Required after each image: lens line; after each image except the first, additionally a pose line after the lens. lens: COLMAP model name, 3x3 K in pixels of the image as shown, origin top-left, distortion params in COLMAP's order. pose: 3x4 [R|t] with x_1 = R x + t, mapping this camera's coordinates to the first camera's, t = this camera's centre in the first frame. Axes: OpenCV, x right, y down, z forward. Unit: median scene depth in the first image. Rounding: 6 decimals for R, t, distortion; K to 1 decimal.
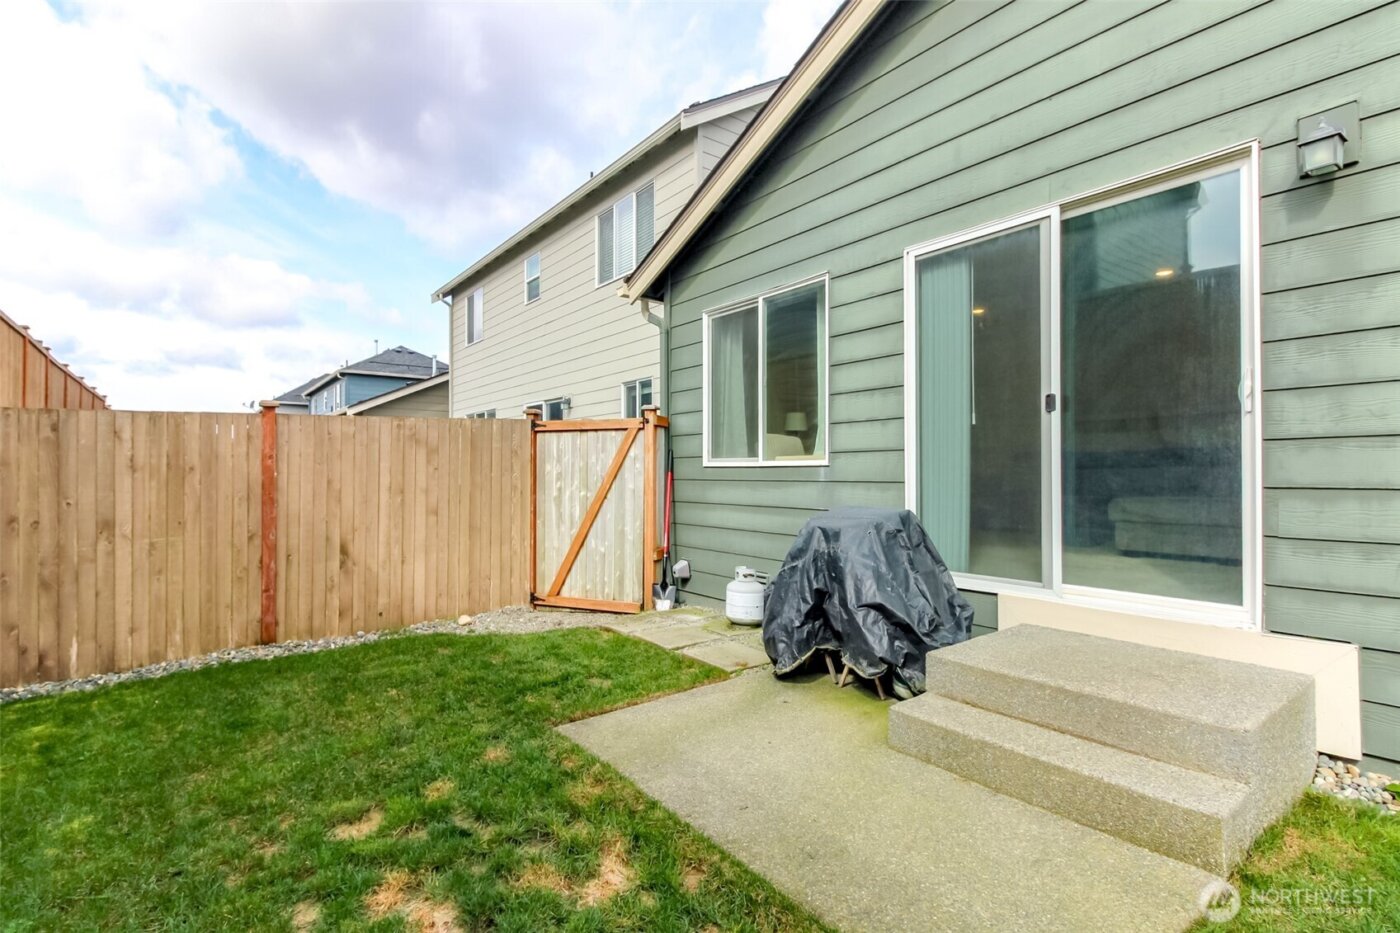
lens RADIAL K [[661.6, 0, 681.7], [0, 661.6, 461.0], [0, 0, 1]] dist [-0.001050, -0.001352]
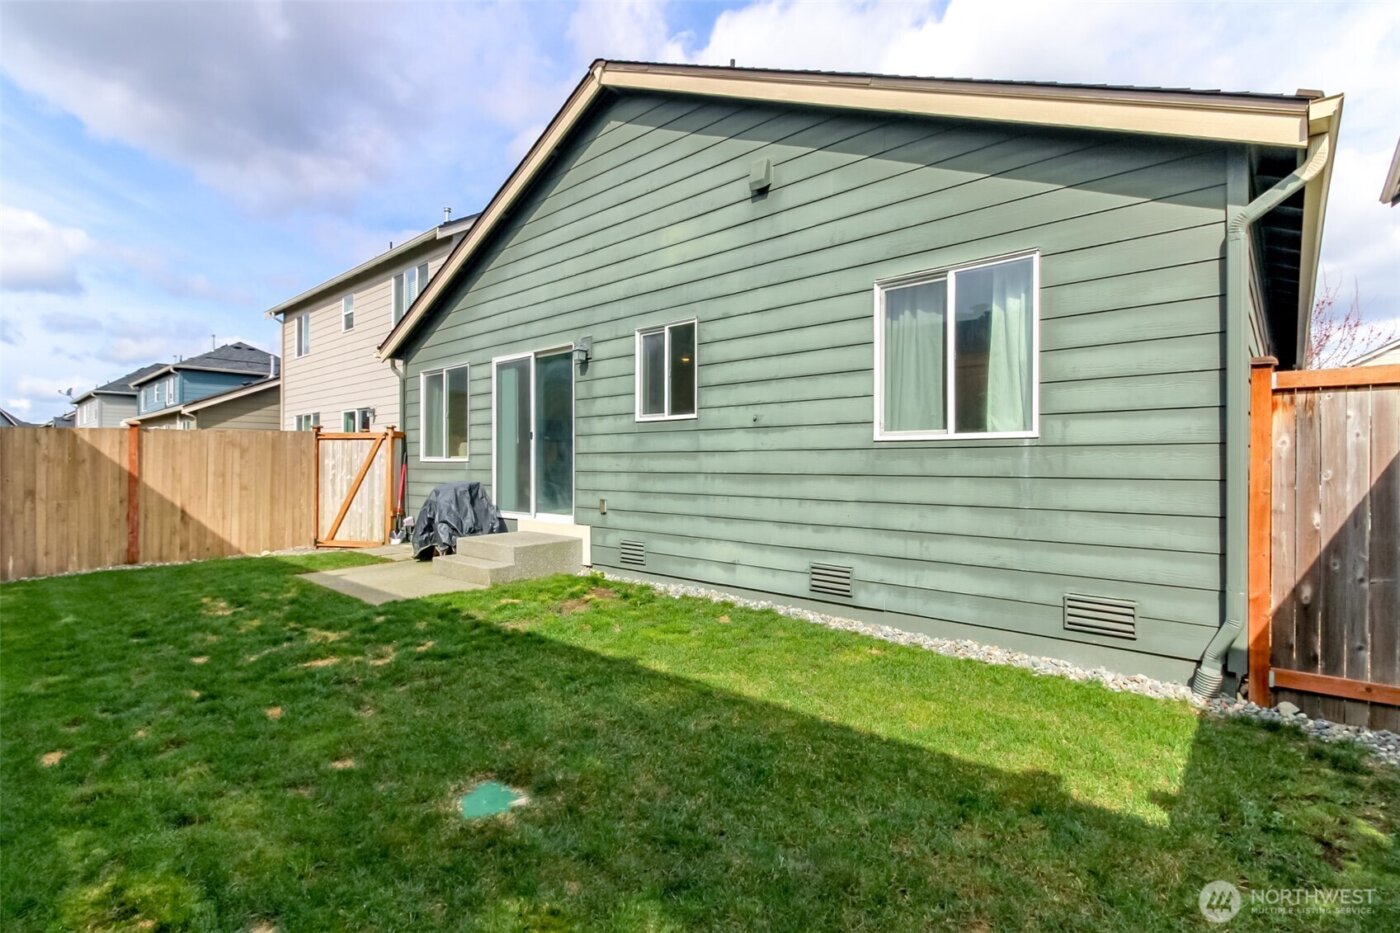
lens RADIAL K [[637.4, 0, 699.7], [0, 637.4, 461.1], [0, 0, 1]] dist [-0.000210, -0.006836]
pose [[0.976307, 0.007195, 0.216270, 0.408060], [-0.009429, 0.999912, 0.009301, -0.015835], [-0.216184, -0.011120, 0.976289, -0.833577]]
